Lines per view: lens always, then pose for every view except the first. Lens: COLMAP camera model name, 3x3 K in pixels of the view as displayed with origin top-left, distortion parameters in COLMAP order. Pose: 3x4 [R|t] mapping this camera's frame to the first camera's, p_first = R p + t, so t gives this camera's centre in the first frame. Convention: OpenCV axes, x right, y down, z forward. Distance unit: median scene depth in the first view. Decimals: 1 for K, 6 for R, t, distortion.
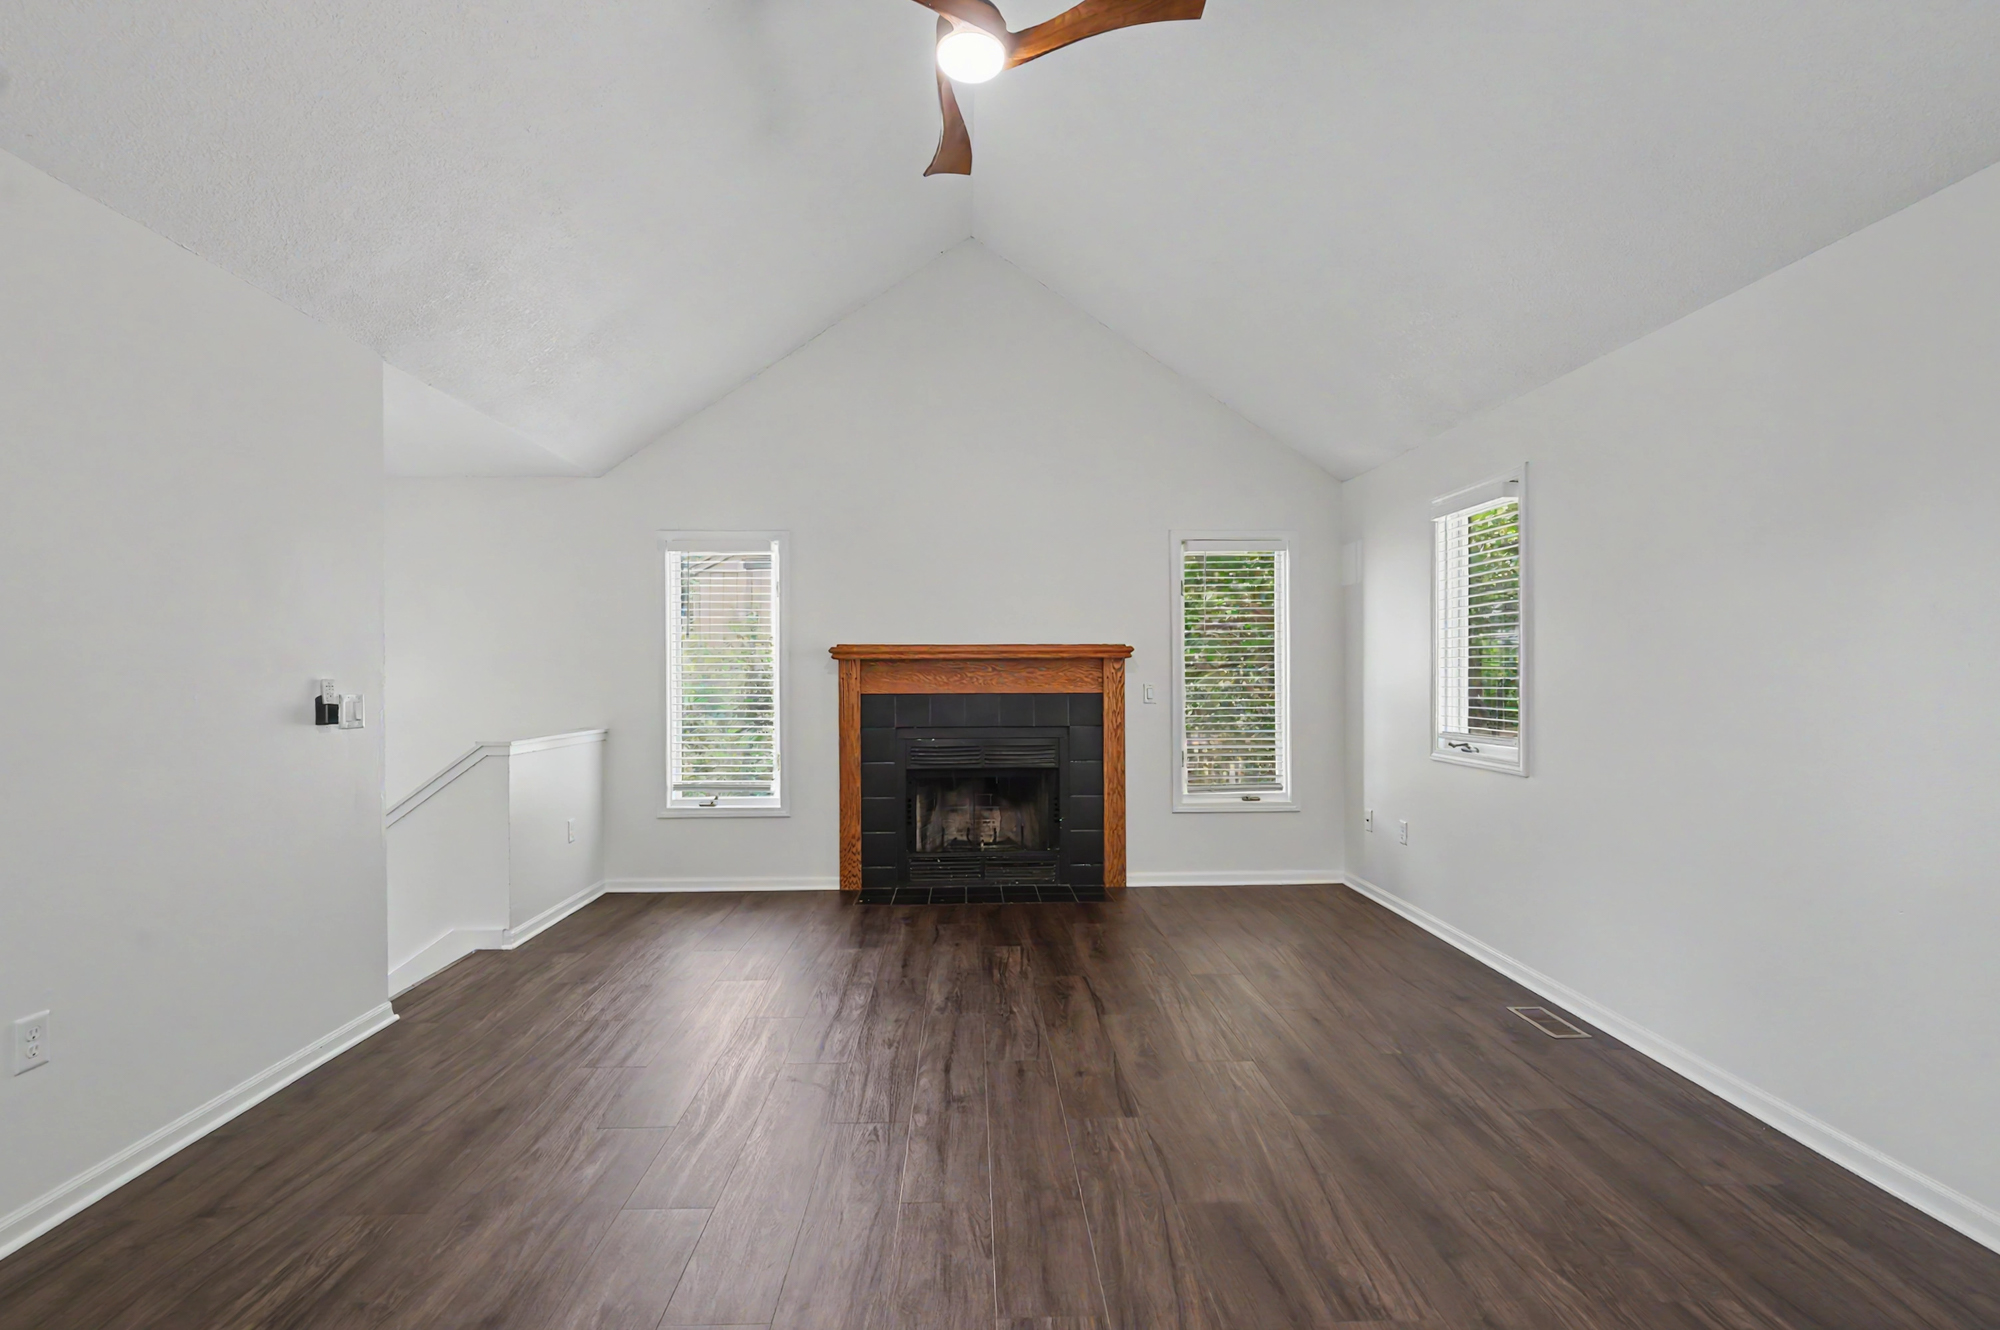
lens RADIAL K [[917.1, 0, 1001.4], [0, 917.1, 669.4], [0, 0, 1]] dist [0.001872, -0.000111]
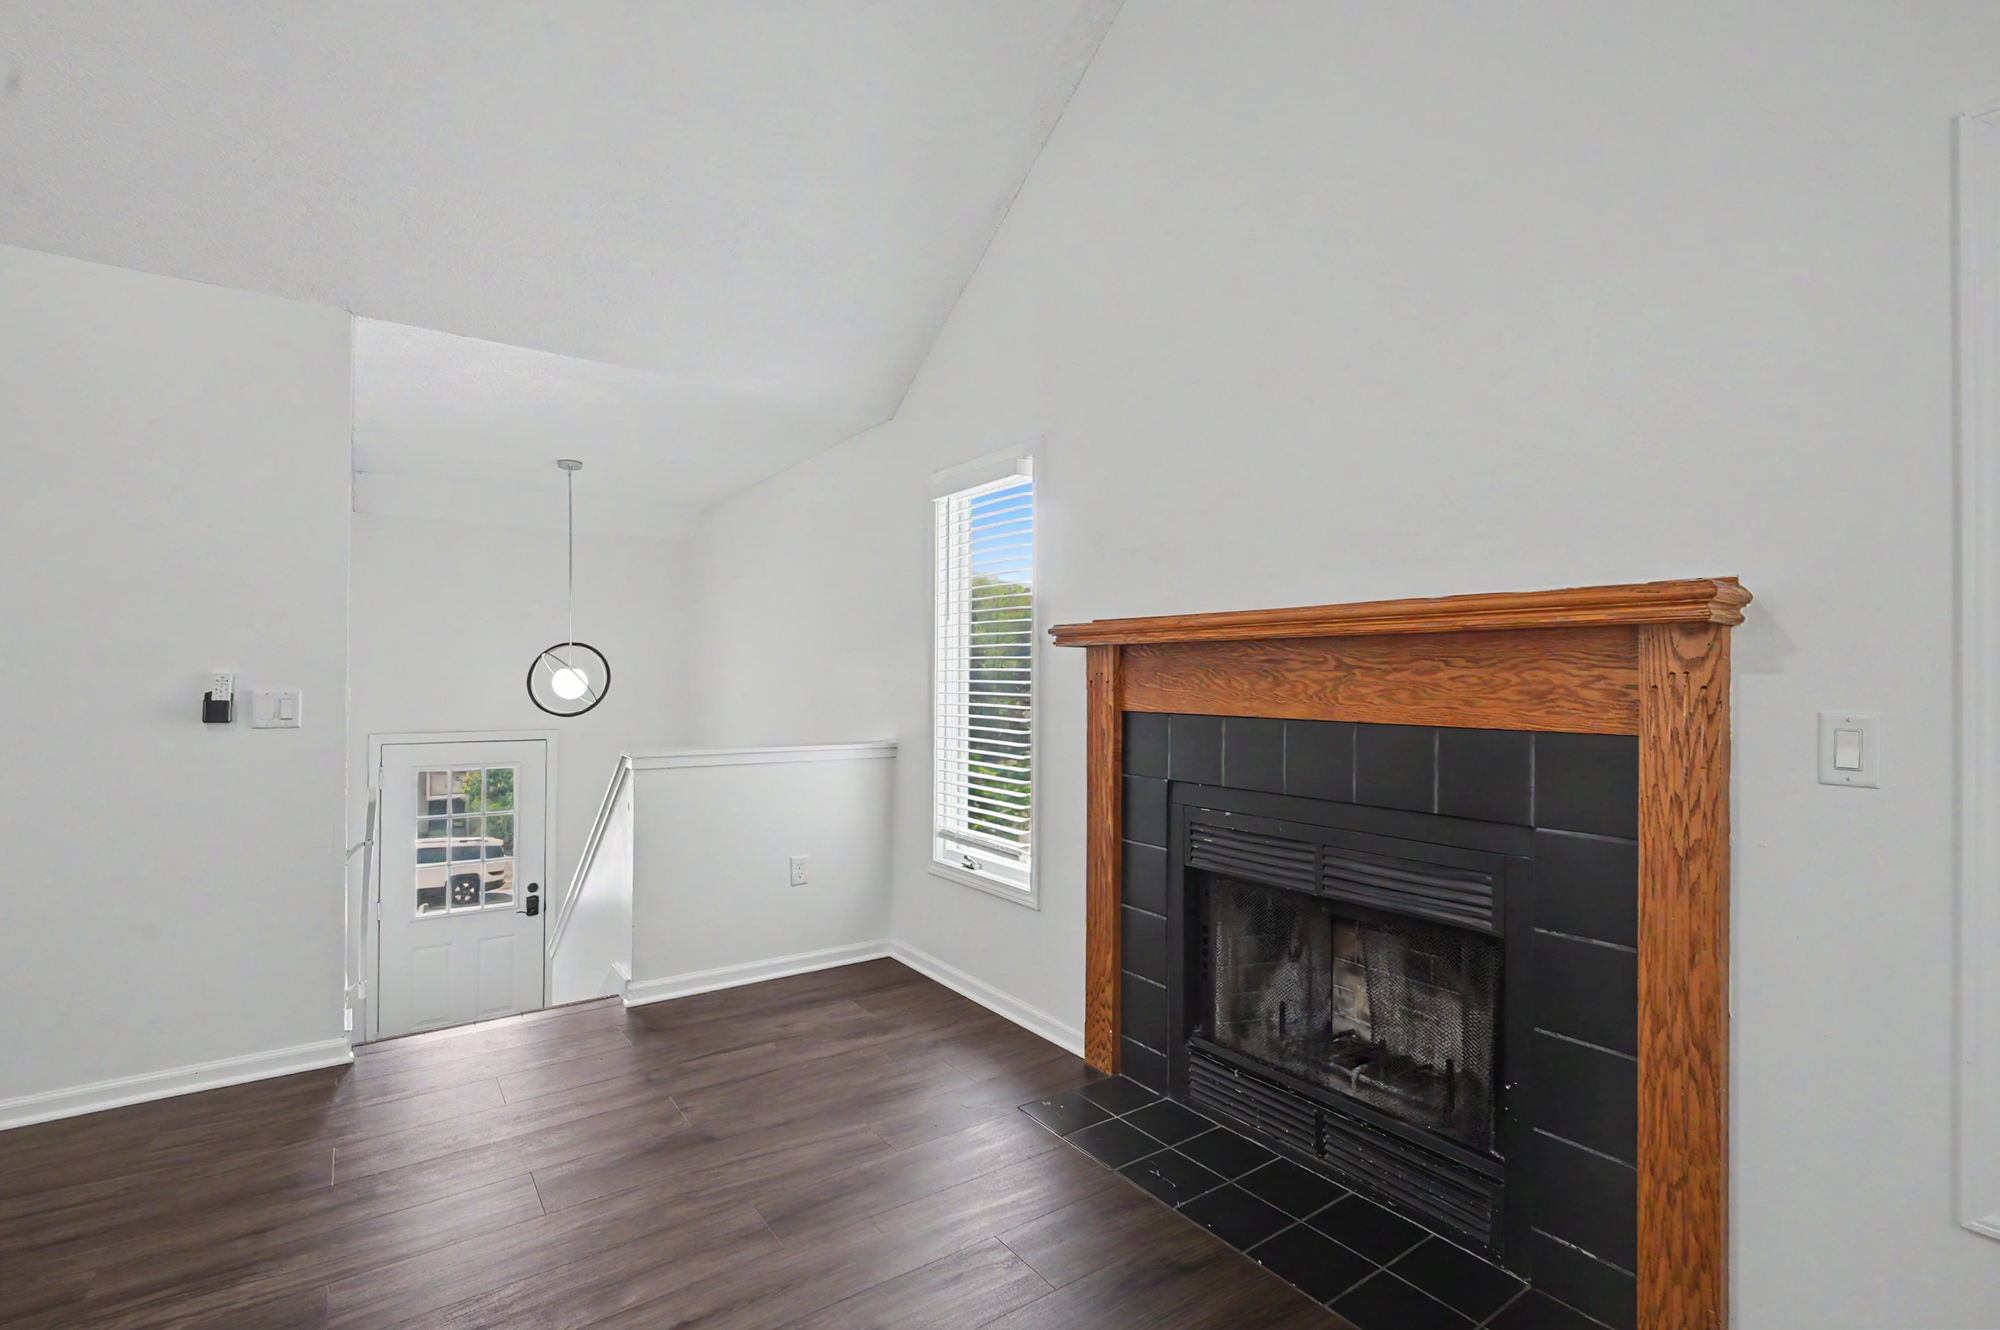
lens RADIAL K [[917.1, 0, 1002.0], [0, 917.1, 671.2], [0, 0, 1]] dist [0.001872, -0.000111]
pose [[0.546112, 0.000957, -0.837711, 0.257357], [-0.001878, 0.999998, -0.000081, 0.003871], [0.837710, 0.001617, 0.546113, 0.644699]]
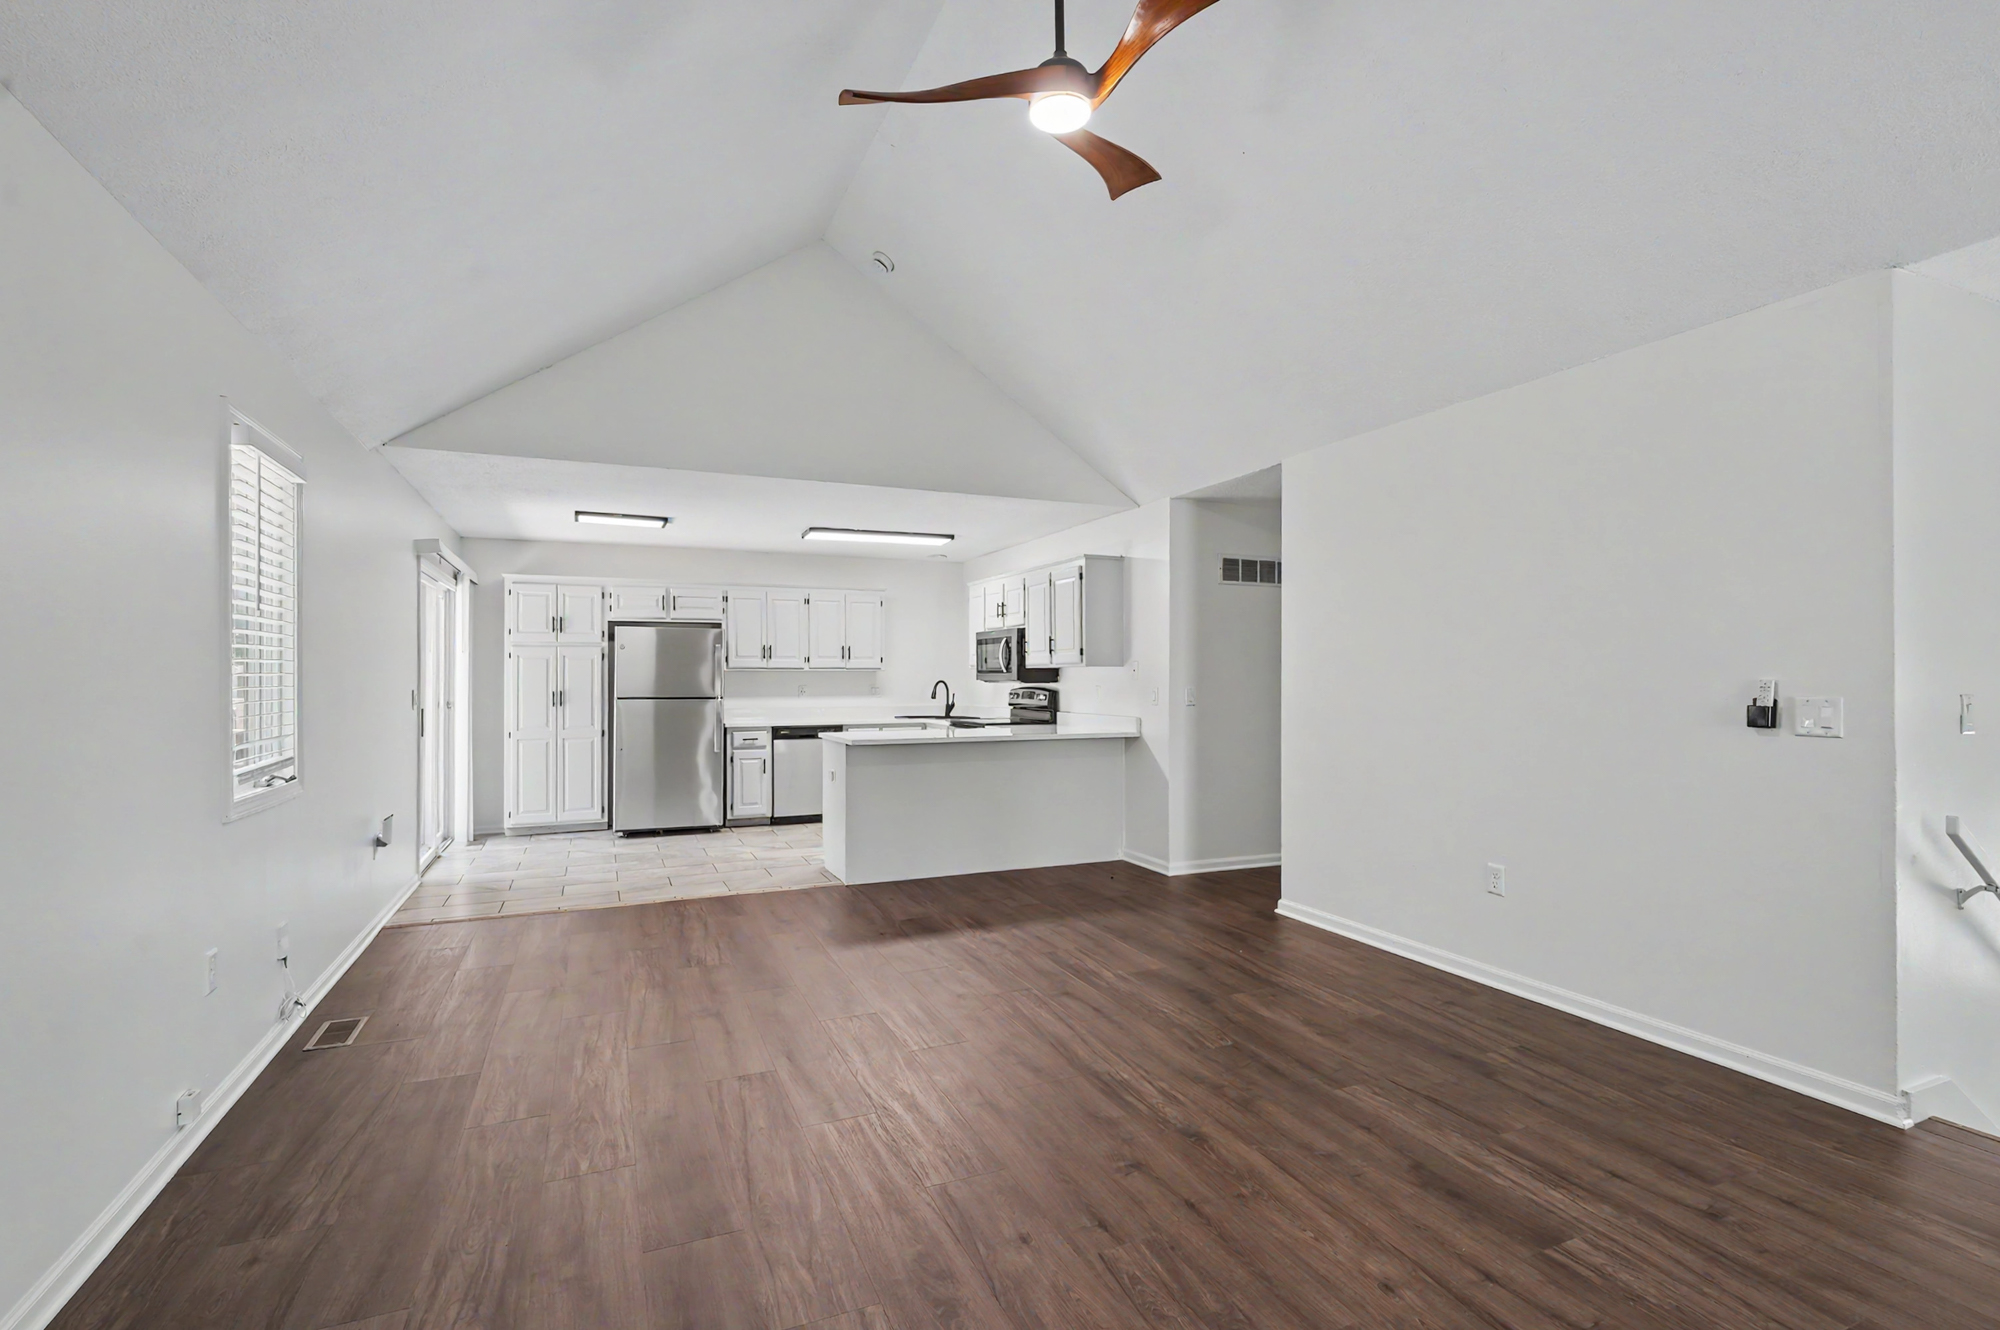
lens RADIAL K [[917.1, 0, 1004.2], [0, 917.1, 671.4], [0, 0, 1]] dist [0.001872, -0.000111]
pose [[-0.928779, -0.002602, -0.370624, 0.195334], [0.001480, 0.999941, -0.010728, 0.005684], [0.370630, -0.010513, -0.928721, 0.888507]]
